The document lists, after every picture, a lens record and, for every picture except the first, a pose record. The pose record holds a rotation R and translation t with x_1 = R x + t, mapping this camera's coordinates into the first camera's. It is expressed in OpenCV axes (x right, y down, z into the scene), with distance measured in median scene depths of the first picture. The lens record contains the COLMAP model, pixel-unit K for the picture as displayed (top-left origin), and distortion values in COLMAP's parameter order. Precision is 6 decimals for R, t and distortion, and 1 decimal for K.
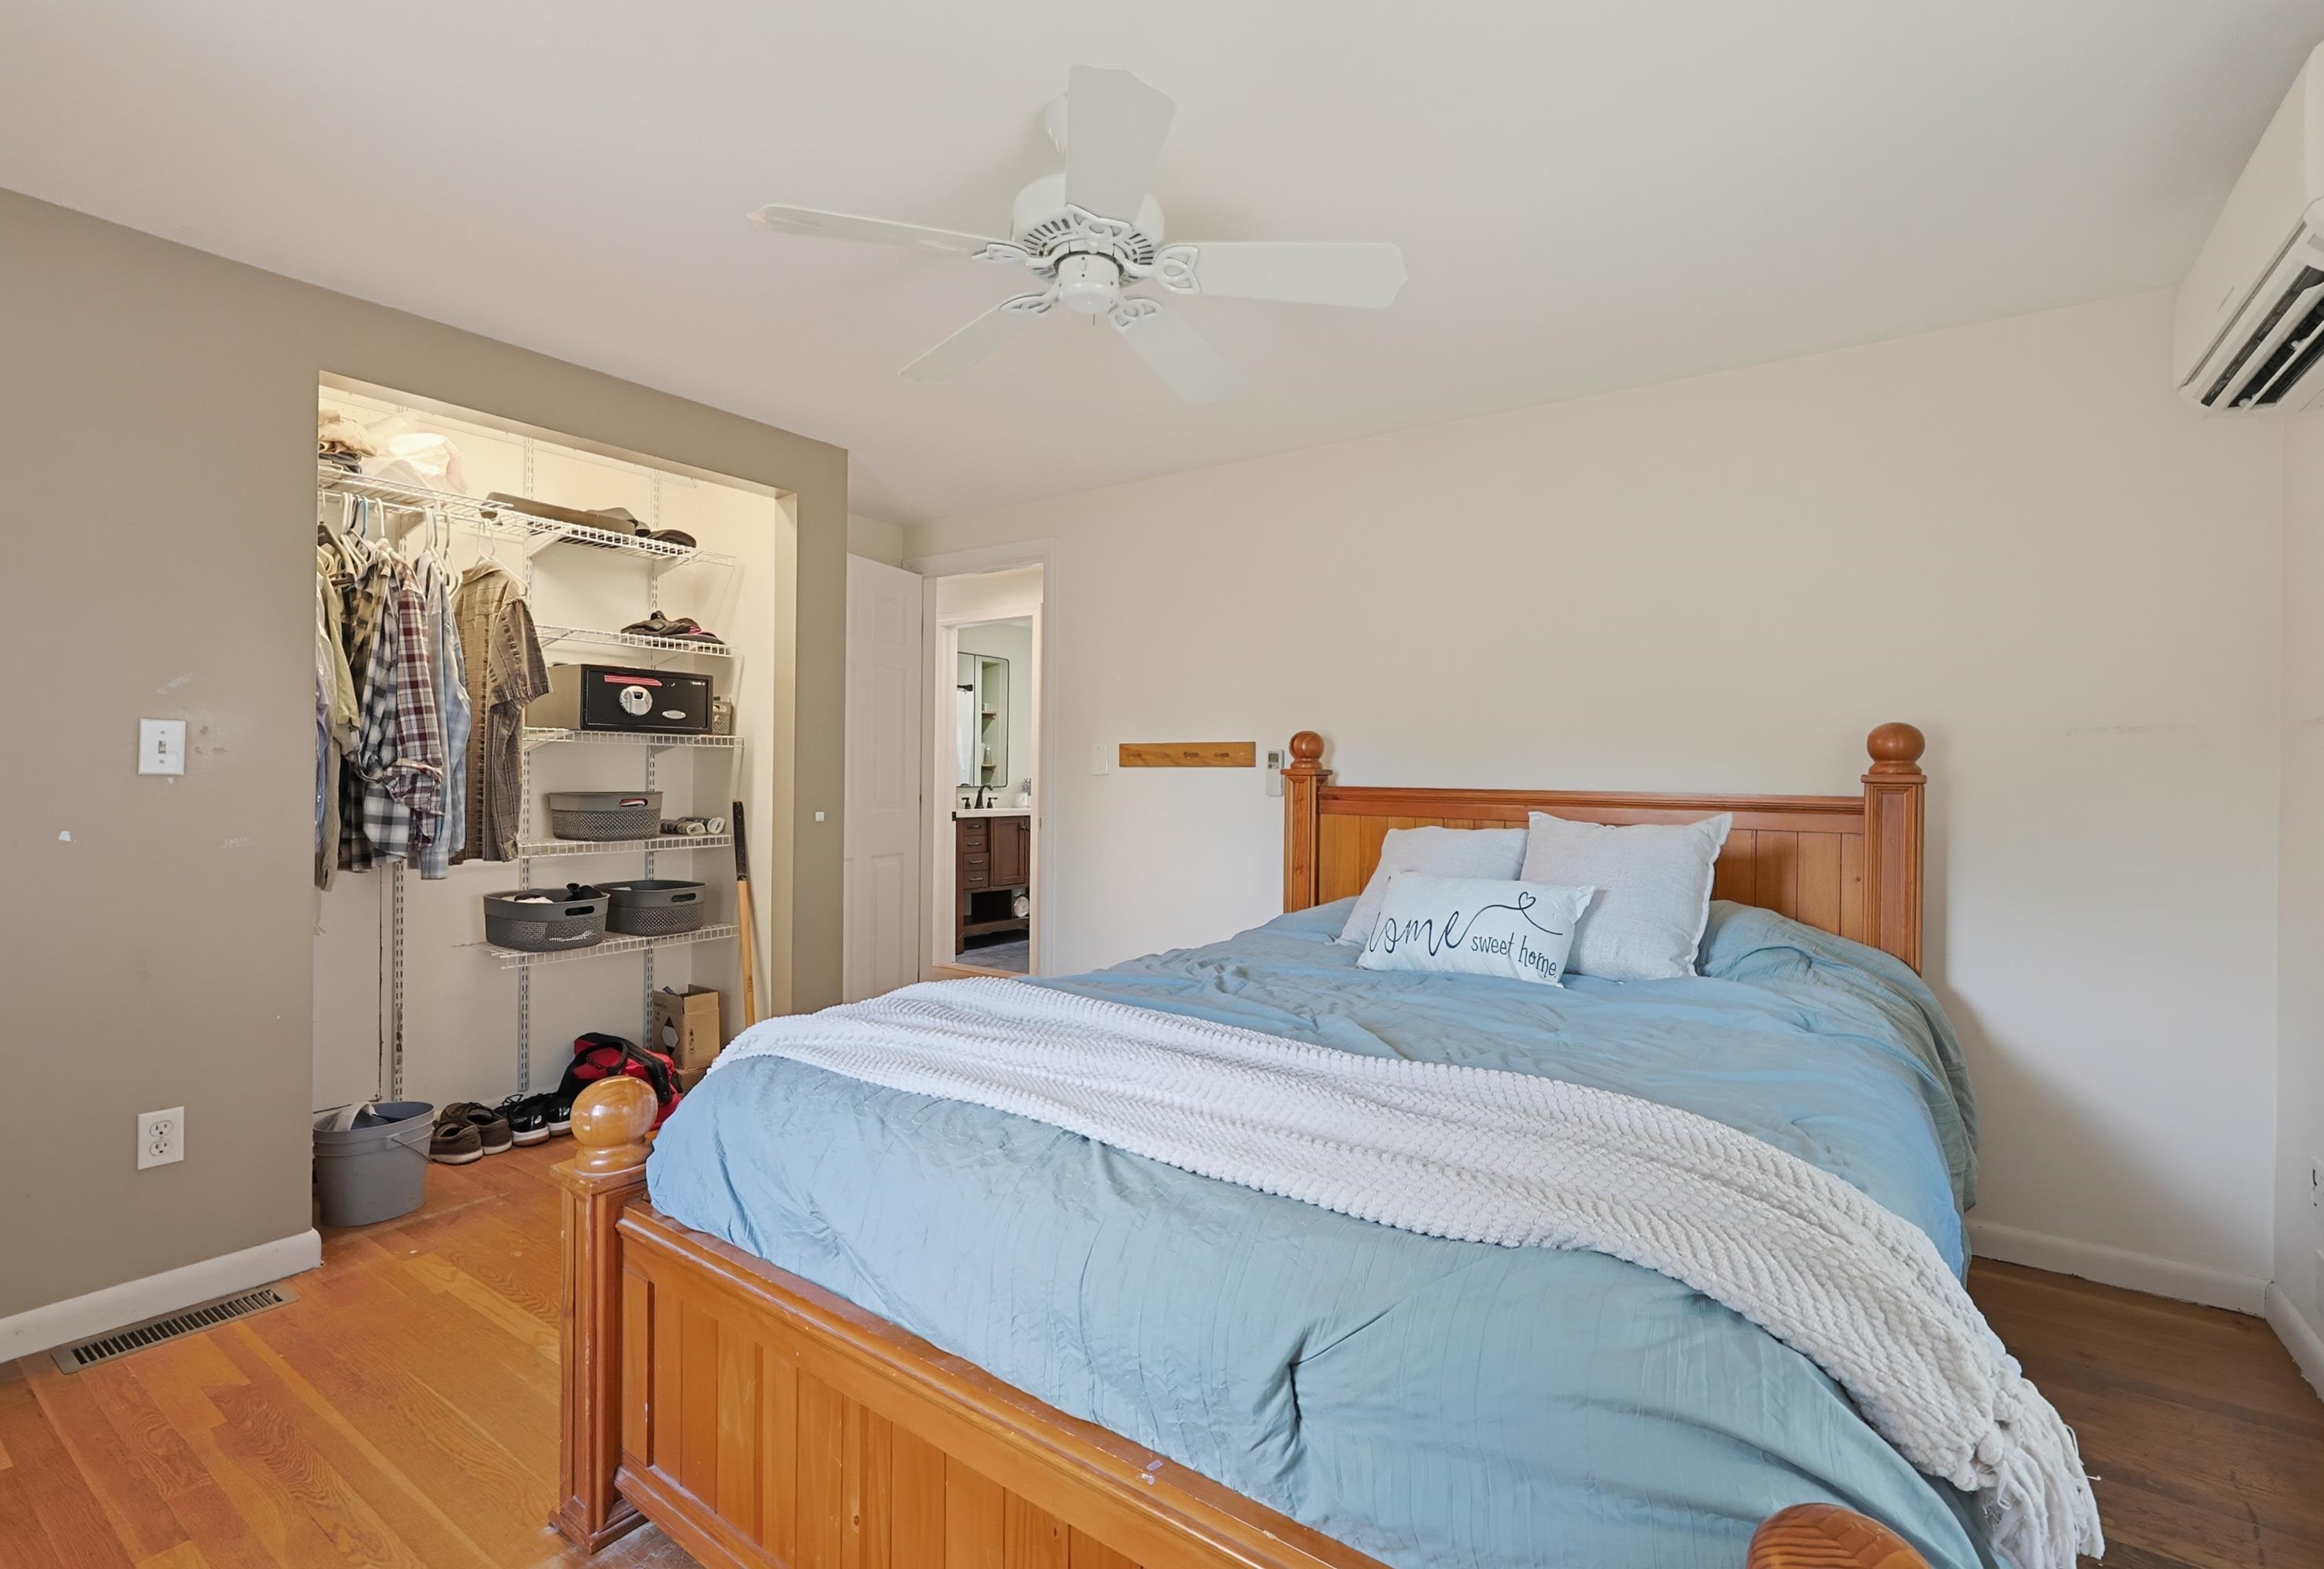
lens RADIAL K [[1018.4, 0, 1182.8], [0, 1018.4, 781.2], [0, 0, 1]] dist [-0.003169, 0.001304]
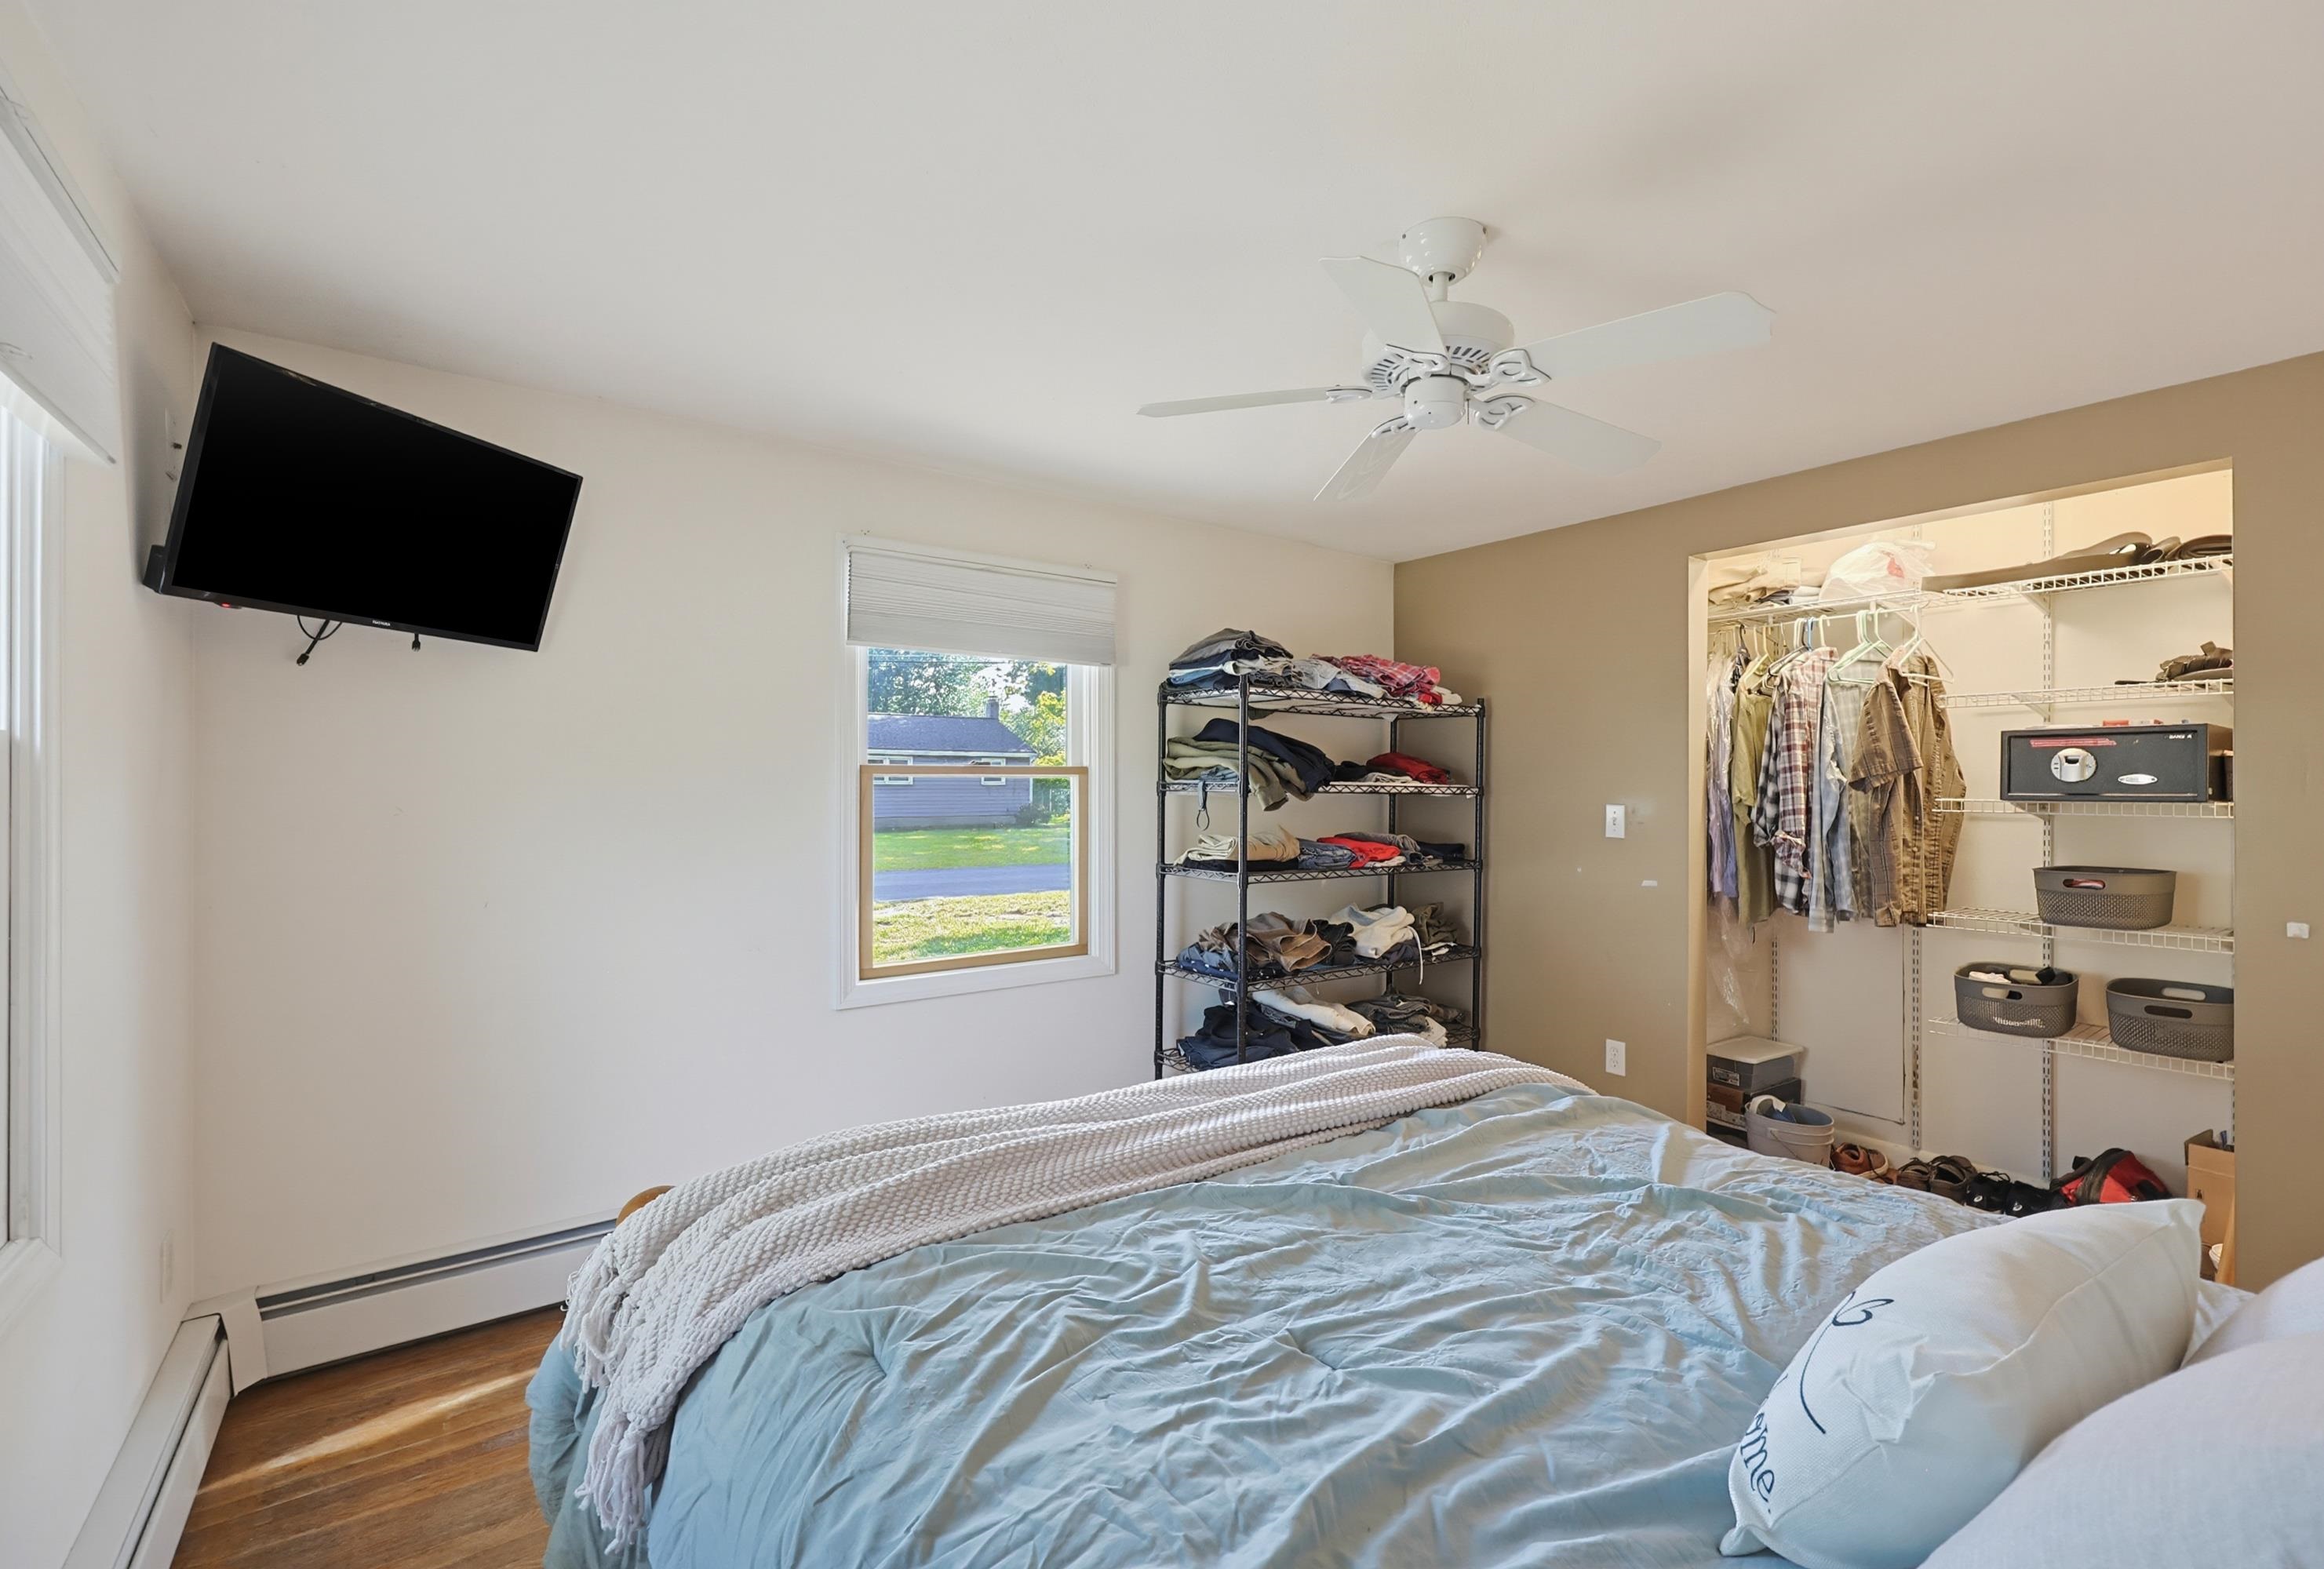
lens RADIAL K [[1018.4, 0, 1181.2], [0, 1018.4, 783.9], [0, 0, 1]] dist [-0.003169, 0.001304]
pose [[-0.309189, -0.002417, -0.950997, 0.307027], [-0.006386, 0.999980, -0.000466, -0.034892], [0.950979, 0.005929, -0.309198, 0.327545]]
